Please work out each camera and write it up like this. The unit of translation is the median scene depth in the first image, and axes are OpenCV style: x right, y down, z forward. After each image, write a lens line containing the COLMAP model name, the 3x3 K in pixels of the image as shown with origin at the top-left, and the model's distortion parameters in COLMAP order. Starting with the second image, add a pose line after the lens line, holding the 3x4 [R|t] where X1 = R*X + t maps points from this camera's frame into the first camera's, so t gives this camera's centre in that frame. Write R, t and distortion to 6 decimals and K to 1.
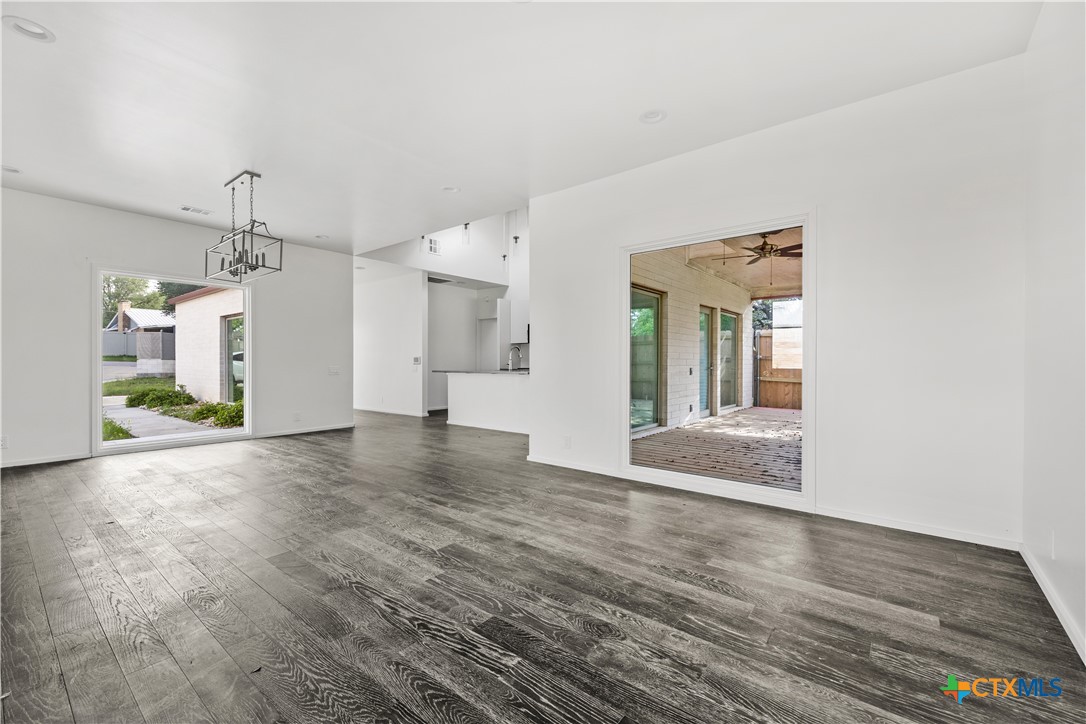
lens RADIAL K [[448.6, 0, 543.0], [0, 448.6, 362.0], [0, 0, 1]] dist [0.002914, 0.000009]
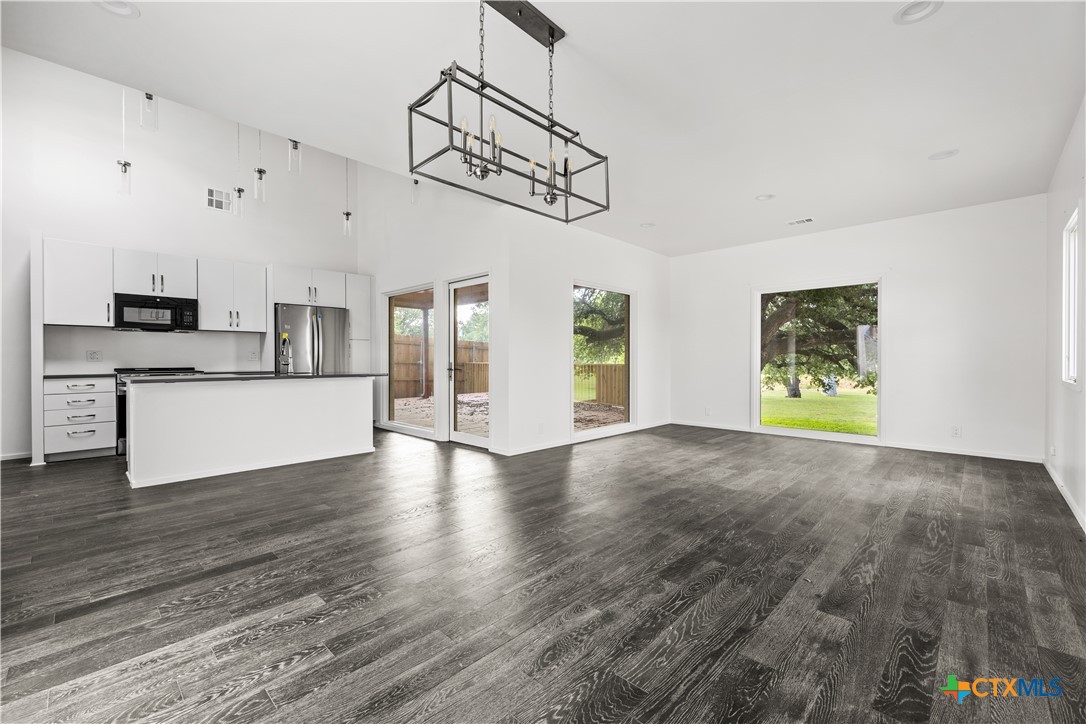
lens RADIAL K [[448.6, 0, 543.0], [0, 448.6, 362.0], [0, 0, 1]] dist [0.002914, 0.000009]
pose [[0.090149, -0.005840, 0.995911, -0.581350], [0.000730, 0.999983, 0.005797, -0.001915], [-0.995928, 0.000204, 0.090152, 0.458400]]
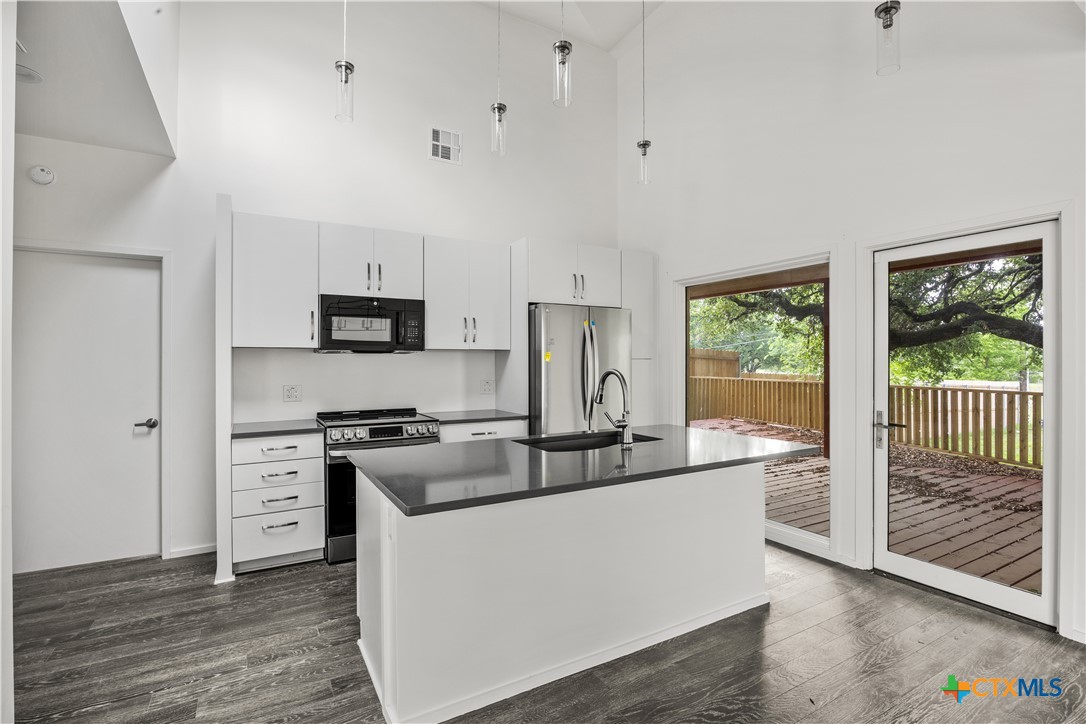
lens RADIAL K [[507.9, 0, 546.0], [0, 507.9, 361.3], [0, 0, 1]] dist [-0.012561, 0.000348]
pose [[0.361601, 0.000385, 0.932333, -0.360620], [0.001416, 0.999999, -0.000962, -0.034368], [-0.932332, 0.001668, 0.361600, 0.753121]]
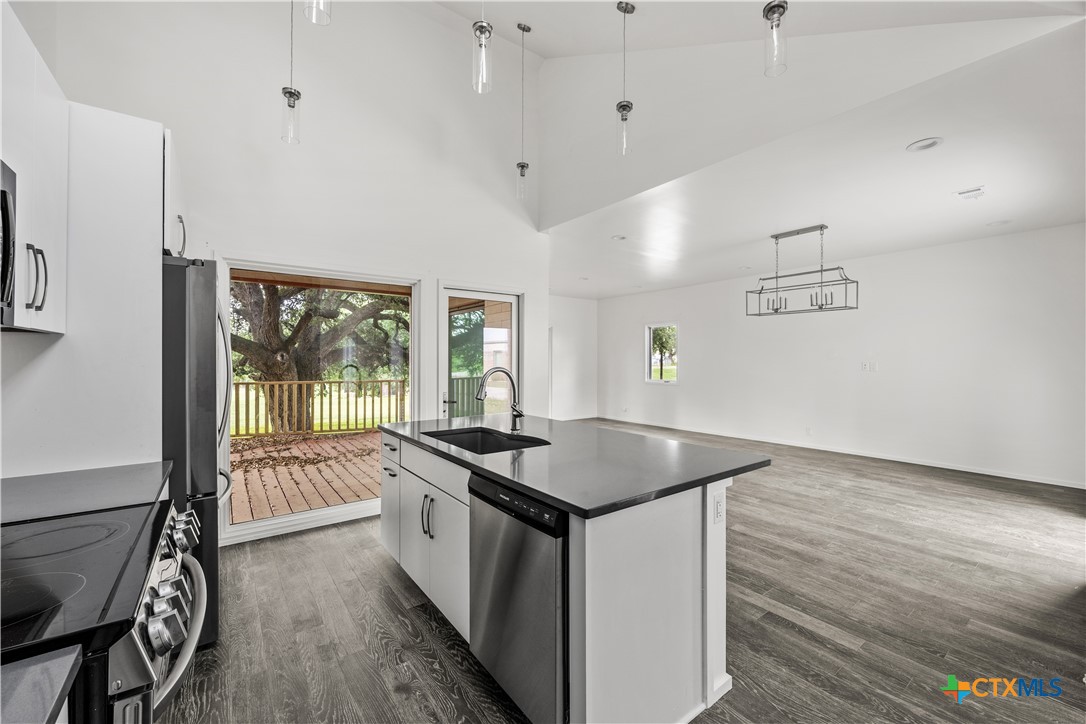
lens RADIAL K [[433.6, 0, 543.8], [0, 433.6, 360.0], [0, 0, 1]] dist [-0.003589, 0.000230]
pose [[-0.967439, -0.001139, 0.253104, -0.155089], [-0.001230, 0.999999, -0.000200, -0.034576], [-0.253103, -0.000505, -0.967439, 1.108589]]
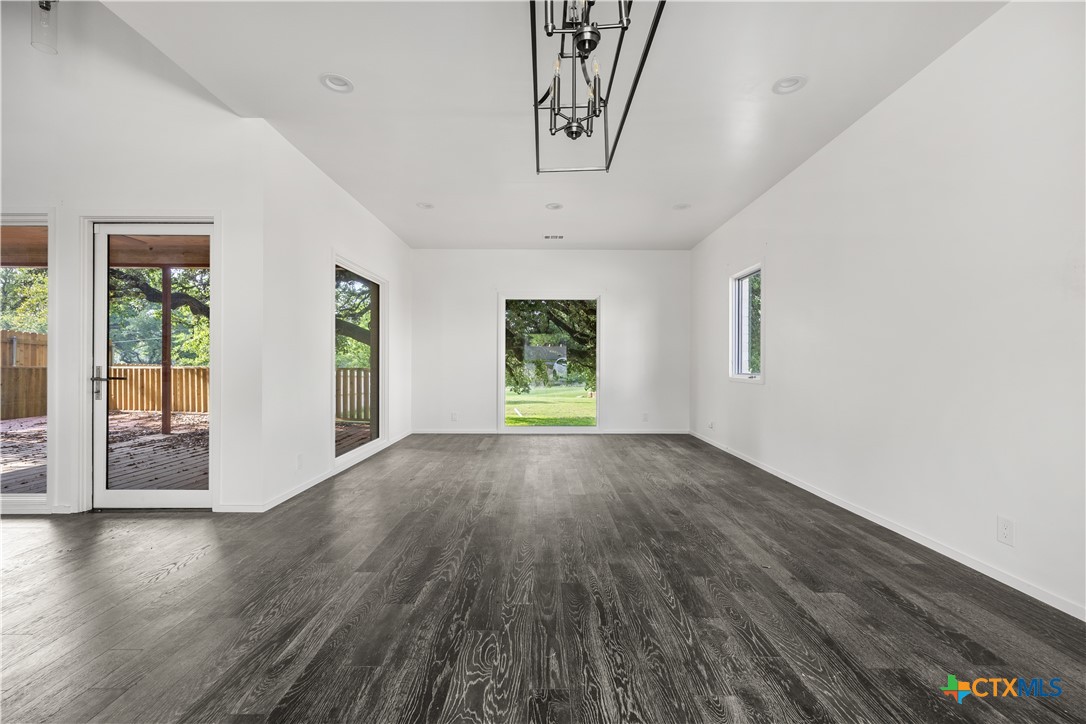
lens RADIAL K [[451.1, 0, 544.8], [0, 451.1, 363.8], [0, 0, 1]] dist [0.004881, 0.000201]
pose [[-0.630874, -0.003626, 0.775877, -0.448191], [-0.002932, 0.999993, 0.002290, -0.001391], [-0.775880, -0.000831, -0.630880, 0.607281]]
